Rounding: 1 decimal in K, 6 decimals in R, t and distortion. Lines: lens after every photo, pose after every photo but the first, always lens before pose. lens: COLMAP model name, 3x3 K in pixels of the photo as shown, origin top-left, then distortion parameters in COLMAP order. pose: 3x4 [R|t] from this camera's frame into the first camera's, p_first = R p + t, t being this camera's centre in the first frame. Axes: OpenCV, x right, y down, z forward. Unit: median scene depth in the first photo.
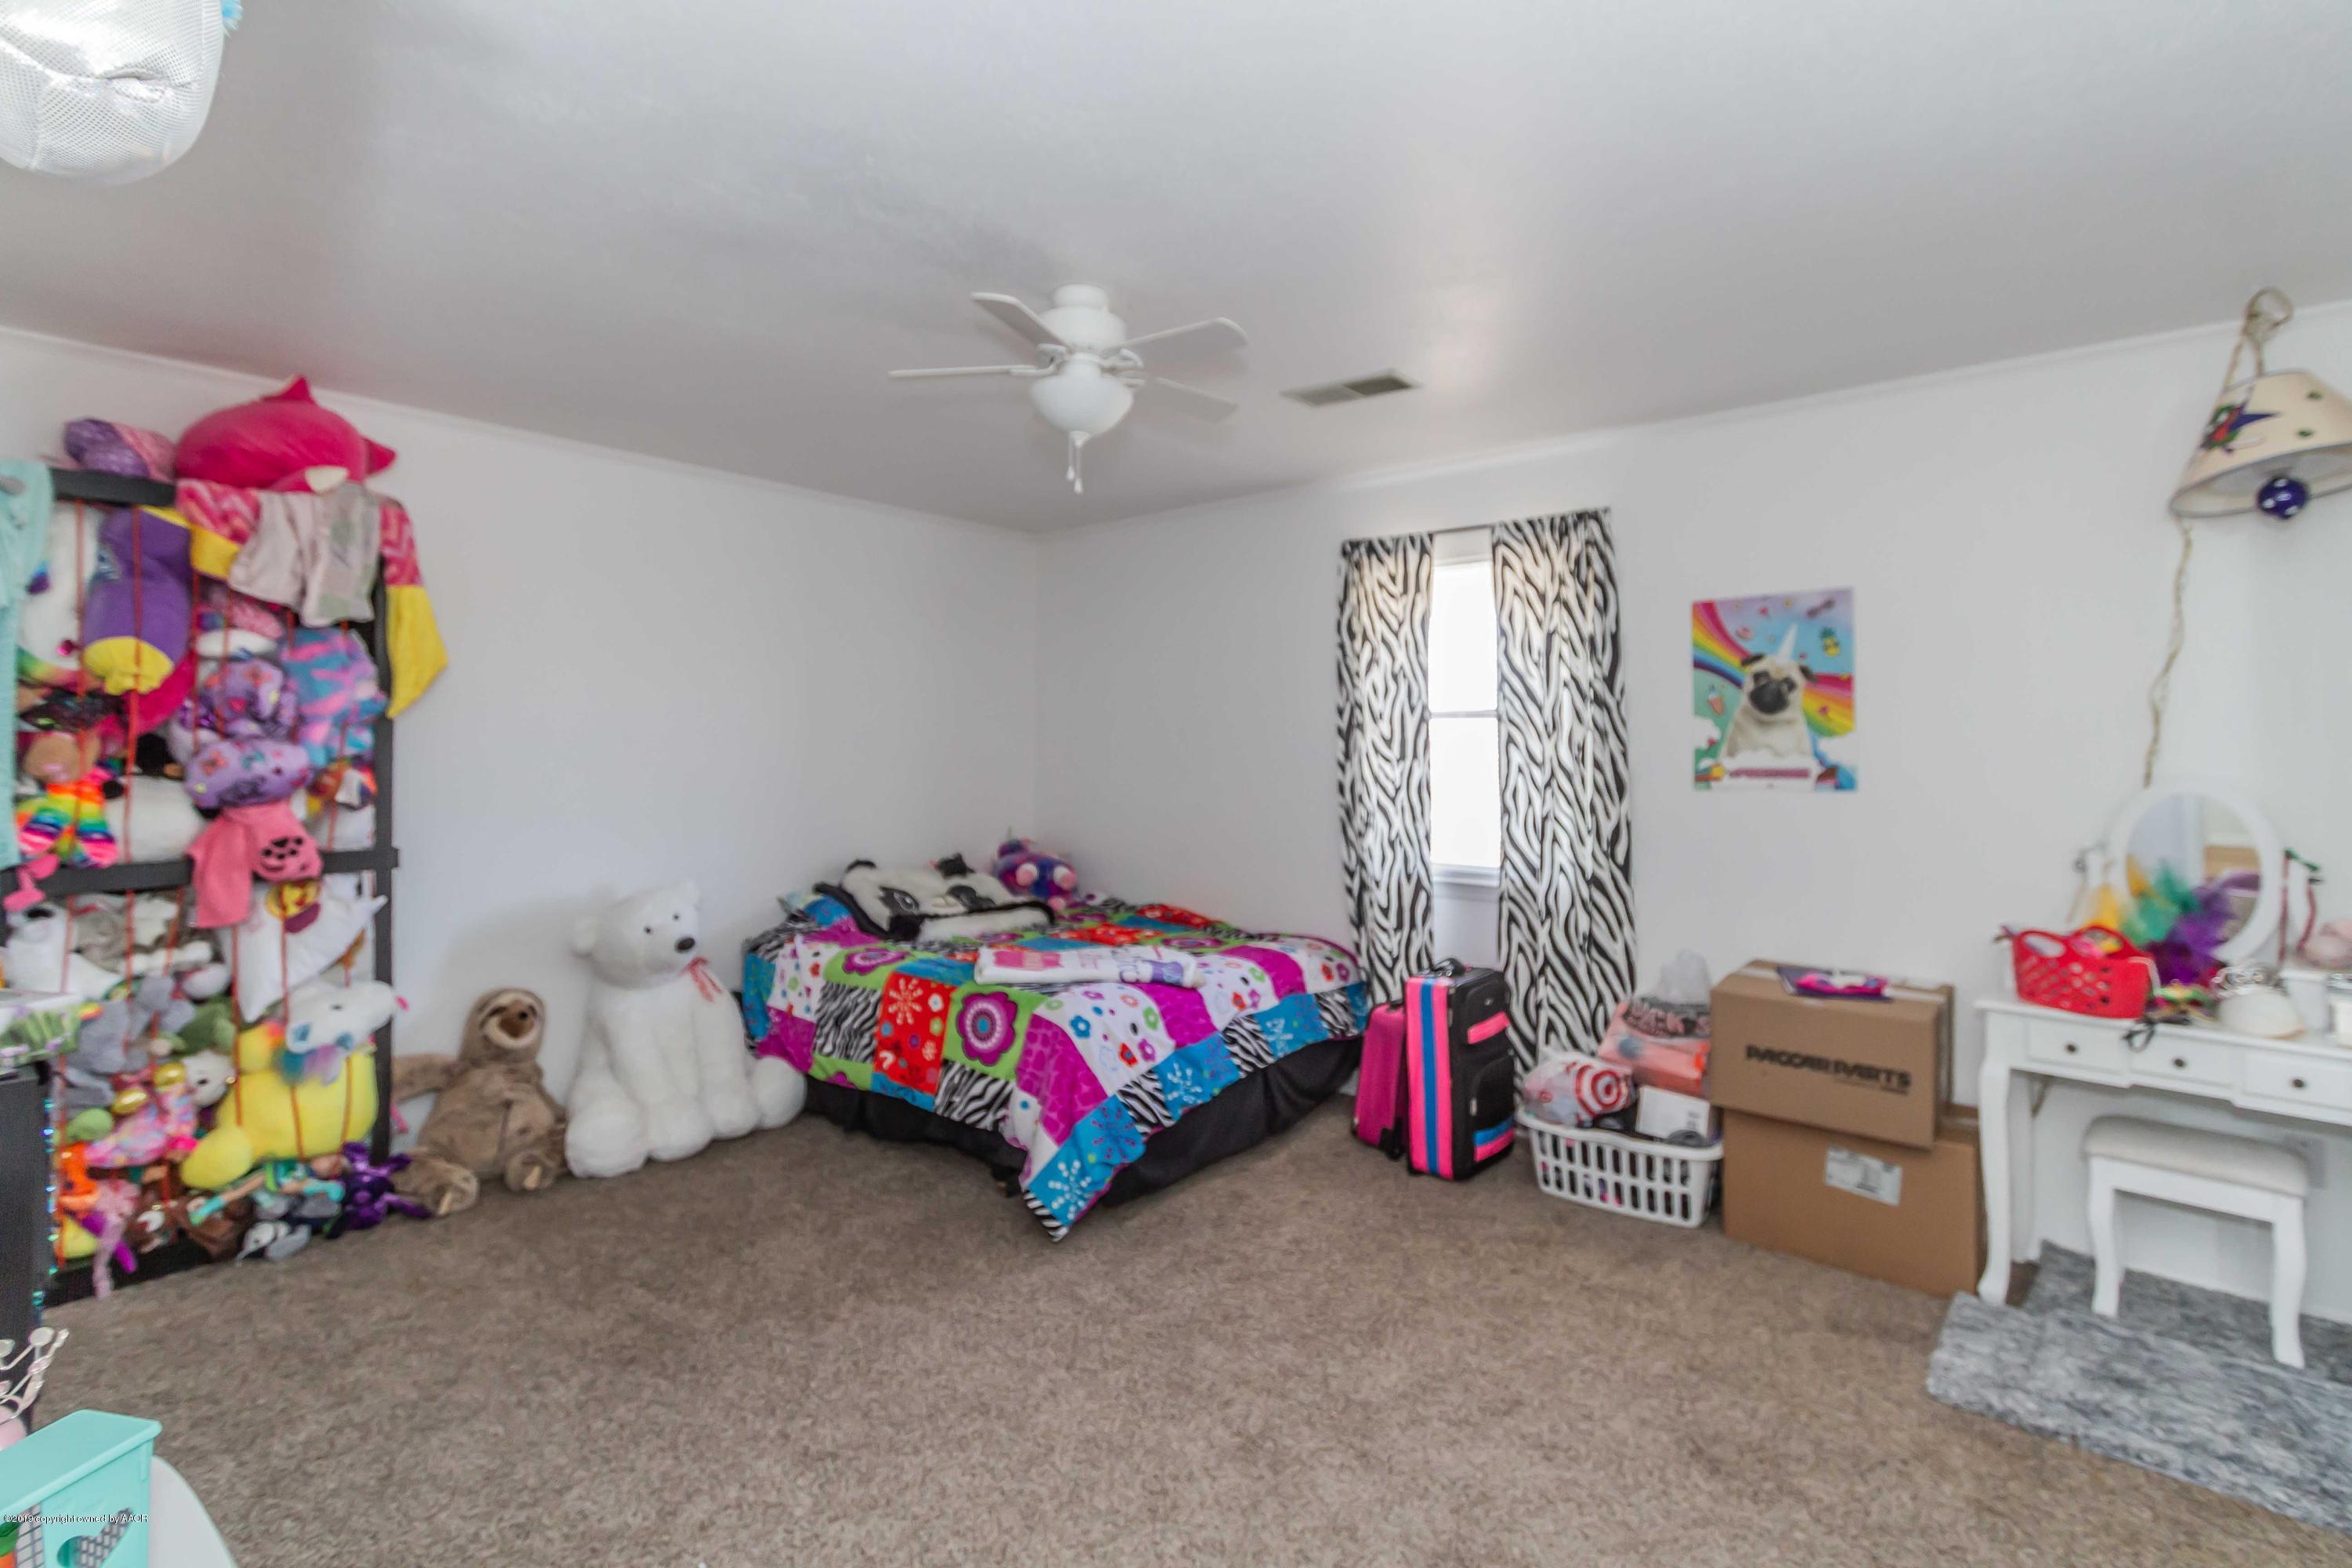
lens RADIAL K [[1091.6, 0, 1176.0], [0, 1091.6, 784.0], [0, 0, 1]] dist [0.000845, -0.000181]
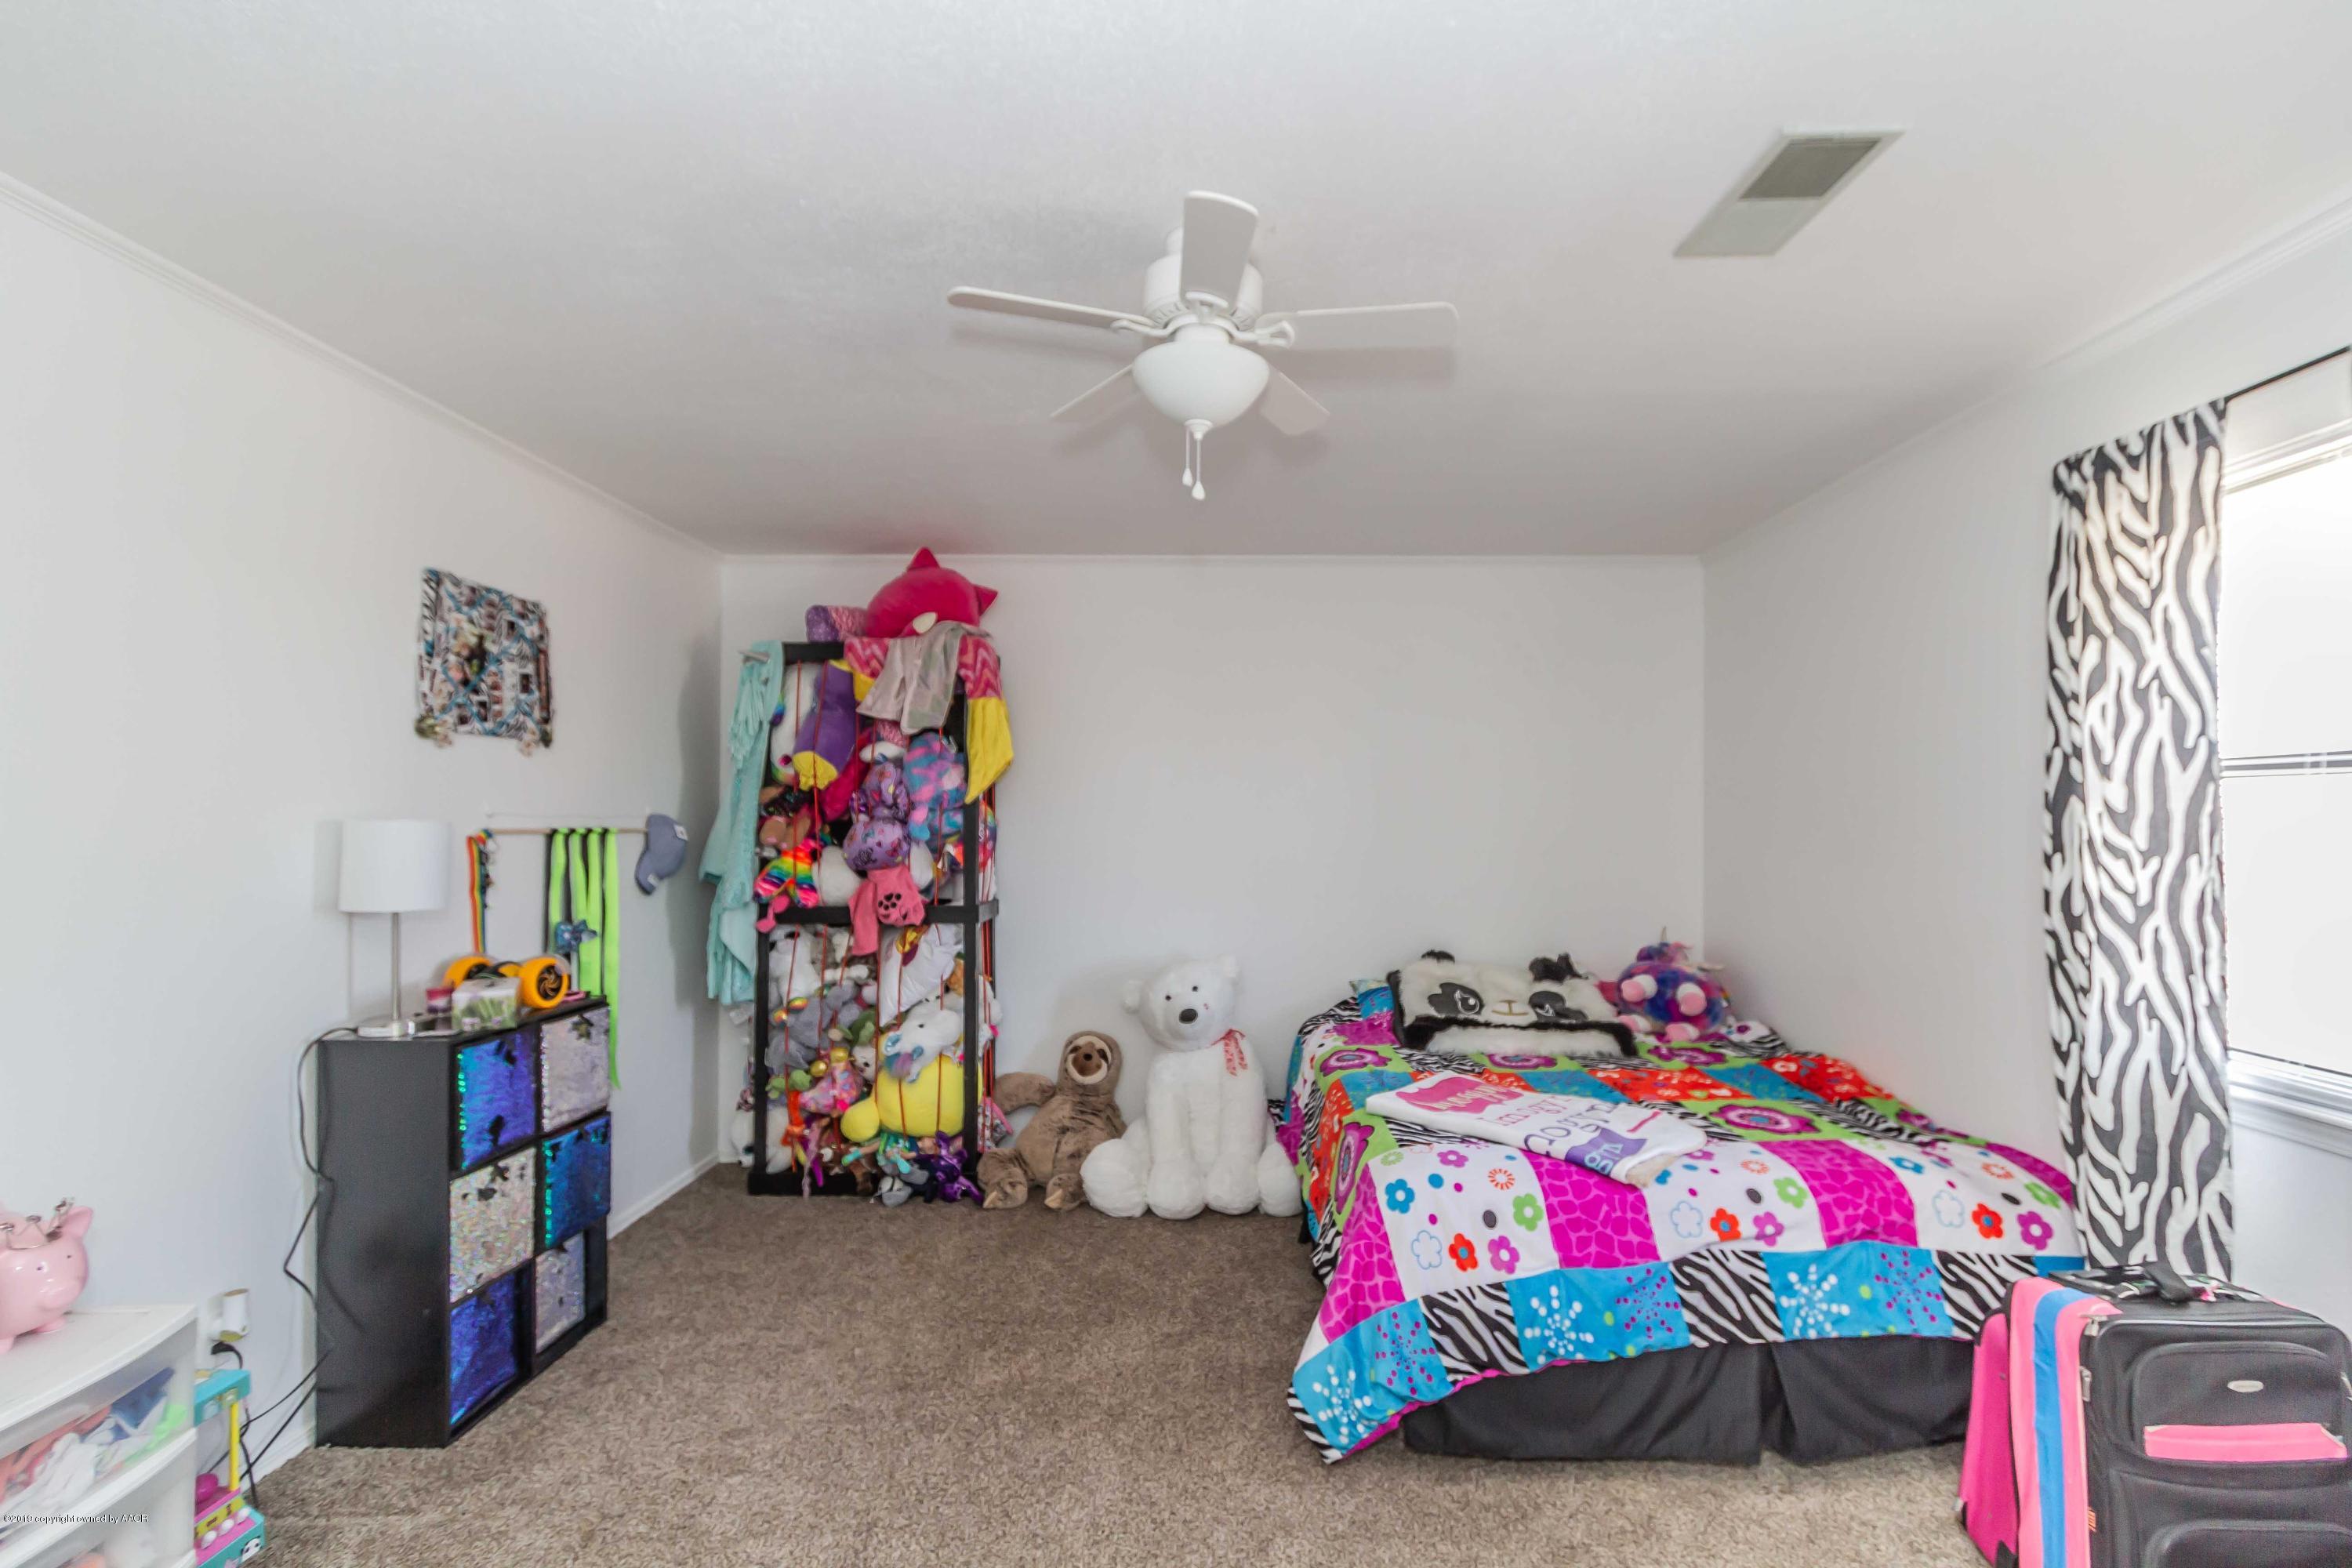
lens RADIAL K [[1052.7, 0, 1177.3], [0, 1052.7, 842.8], [0, 0, 1]] dist [0.003093, -0.000080]
pose [[0.639101, 0.014007, -0.768995, 0.368822], [-0.027112, 0.999623, -0.004324, -0.015586], [0.768645, 0.023613, 0.639240, 0.400647]]
